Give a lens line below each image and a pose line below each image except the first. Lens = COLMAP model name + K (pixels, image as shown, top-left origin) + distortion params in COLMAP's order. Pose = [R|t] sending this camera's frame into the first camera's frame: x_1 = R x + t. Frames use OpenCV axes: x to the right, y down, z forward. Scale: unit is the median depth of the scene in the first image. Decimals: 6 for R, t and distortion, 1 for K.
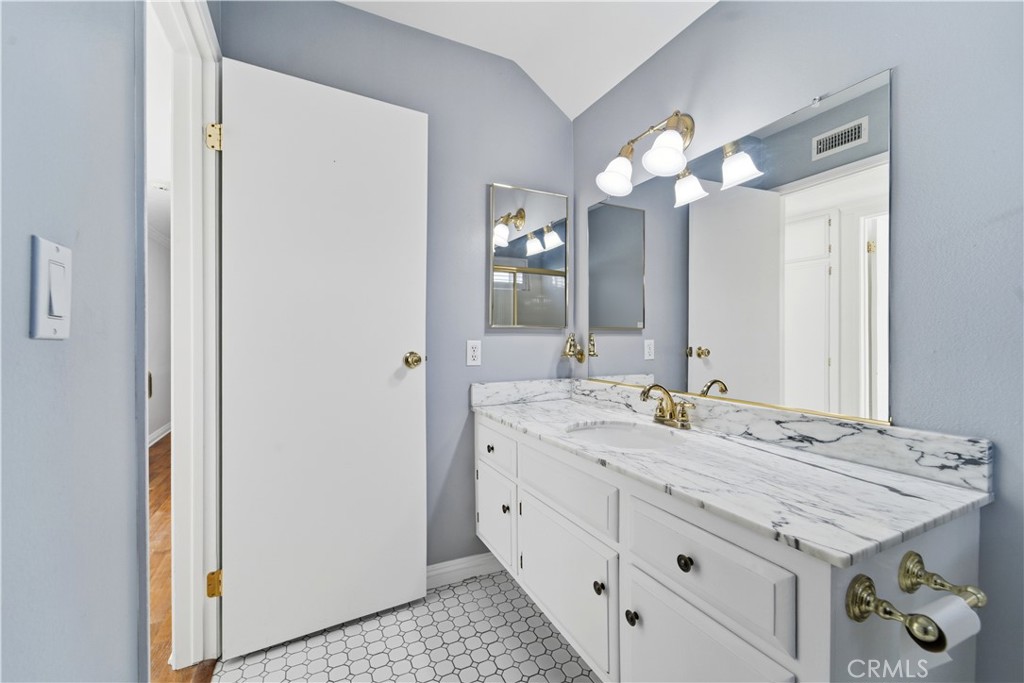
lens RADIAL K [[423.7, 0, 508.0], [0, 423.7, 337.5], [0, 0, 1]] dist [-0.014022, 0.007932]
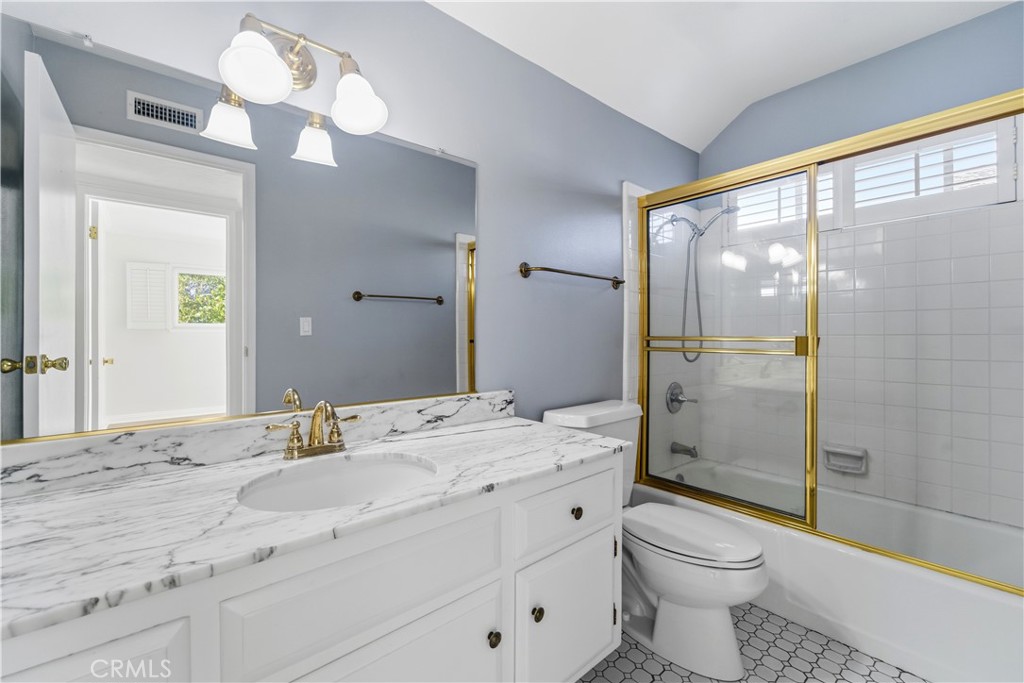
lens RADIAL K [[423.7, 0, 508.0], [0, 423.7, 337.5], [0, 0, 1]] dist [-0.014022, 0.007932]
pose [[-0.257630, -0.005013, 0.966231, -0.599842], [-0.002643, 0.999986, 0.004483, -0.007112], [-0.966240, -0.001399, -0.257640, 1.194283]]
